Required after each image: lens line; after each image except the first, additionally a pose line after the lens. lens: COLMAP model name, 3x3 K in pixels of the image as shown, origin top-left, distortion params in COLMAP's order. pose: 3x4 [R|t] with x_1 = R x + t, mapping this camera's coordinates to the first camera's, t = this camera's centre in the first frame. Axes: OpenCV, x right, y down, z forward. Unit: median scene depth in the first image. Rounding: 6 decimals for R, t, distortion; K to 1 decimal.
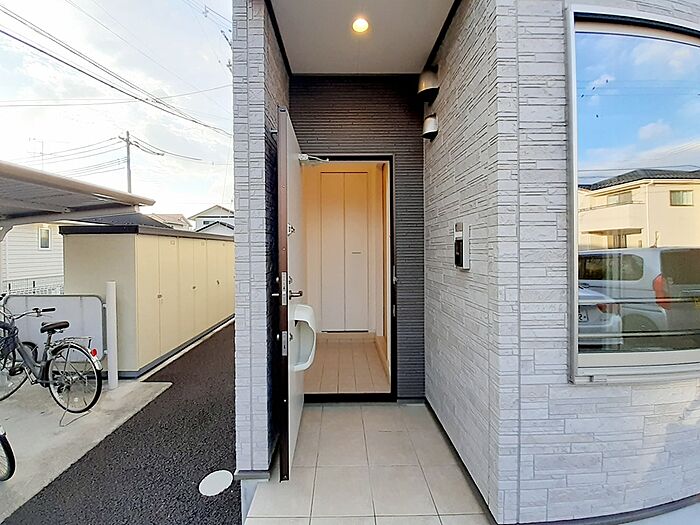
lens RADIAL K [[274.1, 0, 347.4], [0, 274.1, 251.4], [0, 0, 1]] dist [0.050119, -0.031156]
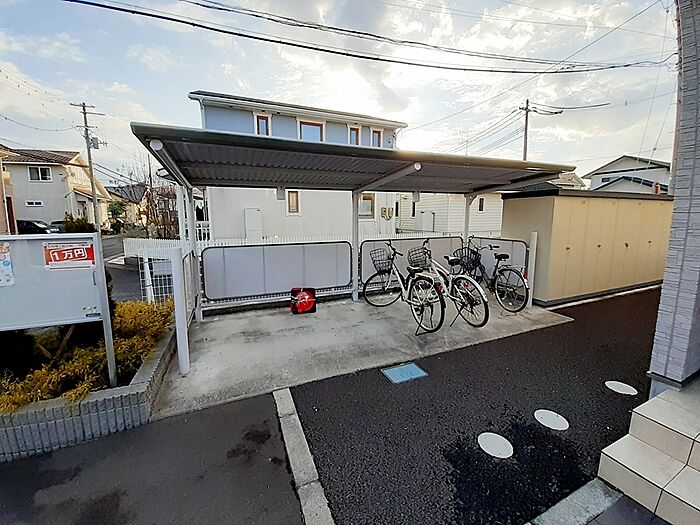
lens RADIAL K [[274.1, 0, 347.4], [0, 274.1, 251.4], [0, 0, 1]] dist [0.050119, -0.031156]
pose [[0.364787, 0.124887, -0.922677, 0.097784], [-0.004683, 0.991197, 0.132310, 0.023036], [0.931079, -0.043944, 0.362161, -0.354351]]
